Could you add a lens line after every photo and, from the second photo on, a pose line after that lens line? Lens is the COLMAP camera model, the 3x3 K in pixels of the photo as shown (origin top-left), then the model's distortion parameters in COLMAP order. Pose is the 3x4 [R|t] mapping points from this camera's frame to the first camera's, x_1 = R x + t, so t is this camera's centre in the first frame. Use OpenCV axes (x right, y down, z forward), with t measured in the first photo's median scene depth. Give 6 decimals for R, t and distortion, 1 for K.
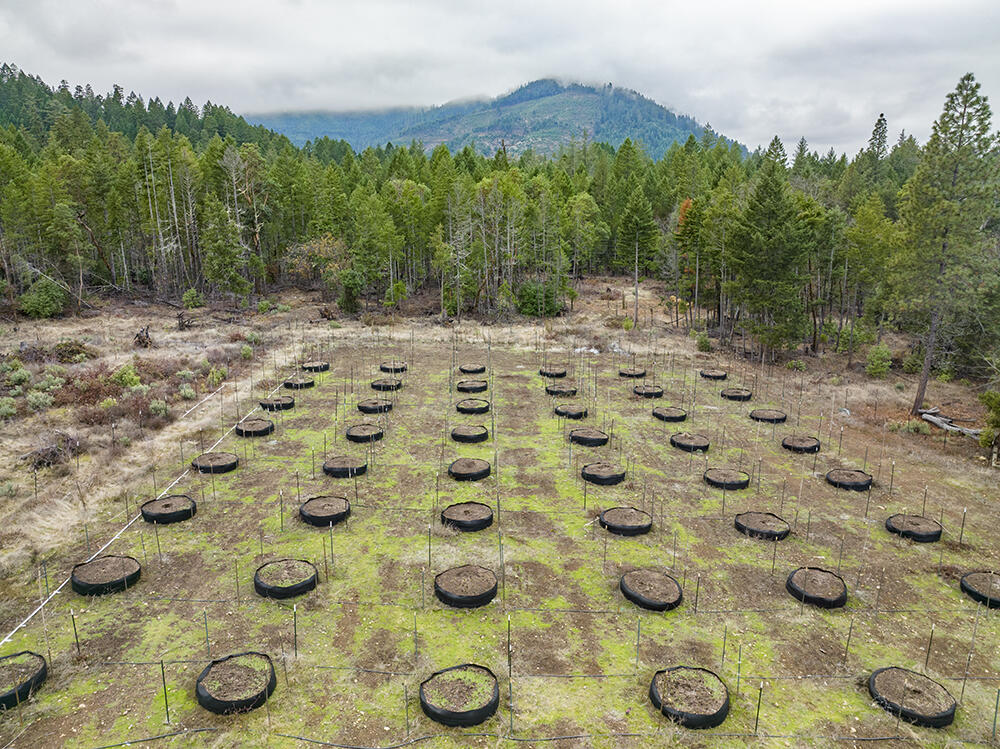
lens RADIAL K [[707.1, 0, 500.0], [0, 707.1, 374.5], [0, 0, 1]] dist [-0.054125, 0.034070]
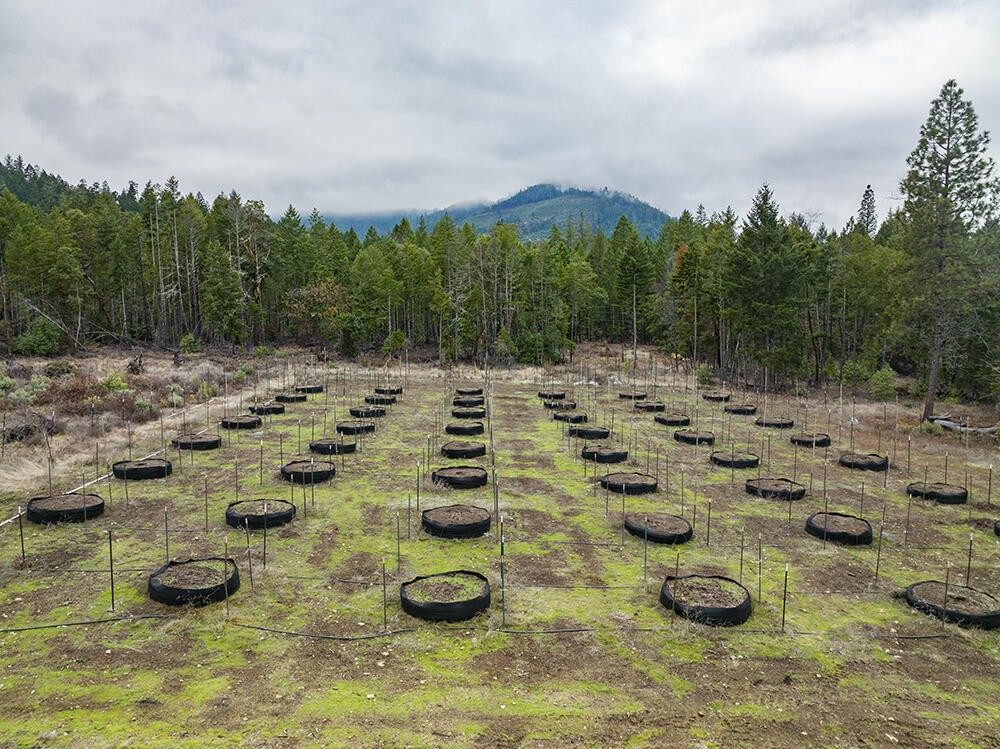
lens RADIAL K [[707.1, 0, 500.0], [0, 707.1, 374.5], [0, 0, 1]] dist [-0.054125, 0.034070]
pose [[0.999999, -0.001328, -0.000696, 0.006101], [0.001219, 0.990507, -0.137456, 0.152863], [0.000872, 0.137455, 0.990508, 0.041111]]
